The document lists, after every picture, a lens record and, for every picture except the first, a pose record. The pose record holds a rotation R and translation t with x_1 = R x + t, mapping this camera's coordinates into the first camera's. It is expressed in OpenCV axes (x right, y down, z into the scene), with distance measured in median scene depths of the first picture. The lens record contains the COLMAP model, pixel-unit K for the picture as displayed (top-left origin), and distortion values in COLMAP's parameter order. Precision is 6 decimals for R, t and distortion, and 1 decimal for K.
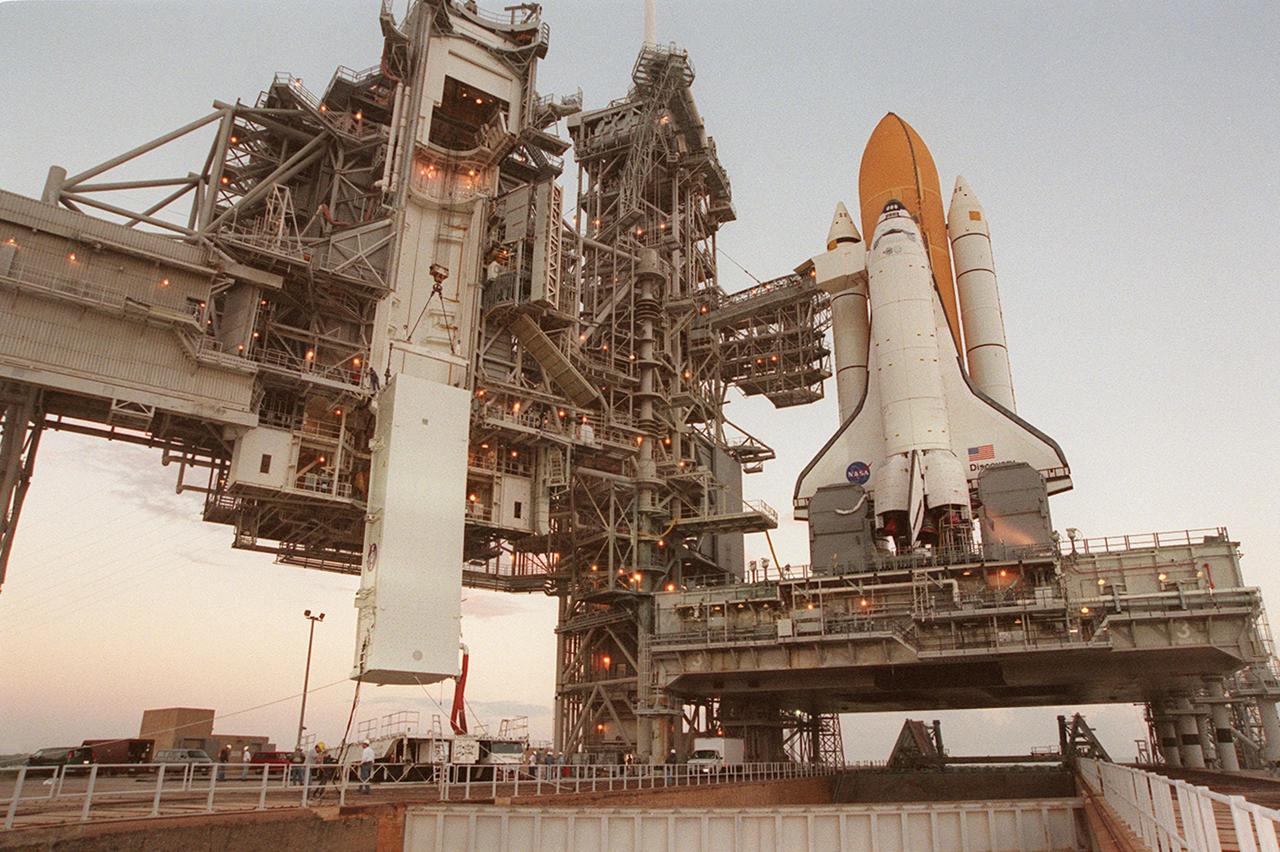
lens RADIAL K [[944.5, 0, 713.3], [0, 944.5, 425.3], [0, 0, 1]] dist [-0.074354, 0.003394]
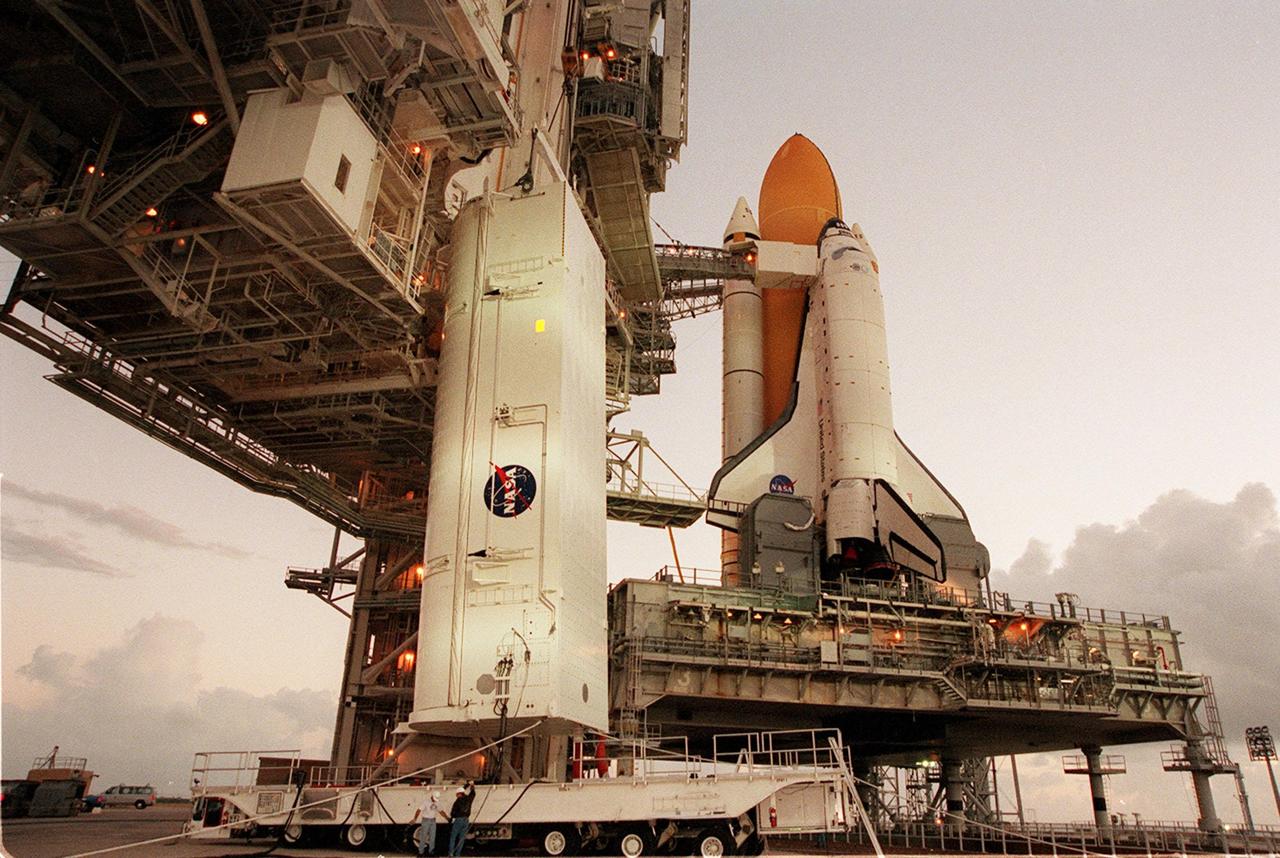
lens RADIAL K [[890.3, 0, 642.3], [0, 890.3, 455.8], [0, 0, 1]] dist [-0.085876, -0.001086]
pose [[0.773484, 0.263516, 0.576439, -0.534768], [-0.250114, 0.962569, -0.104422, 0.173375], [-0.582379, -0.063406, 0.810441, 0.491598]]
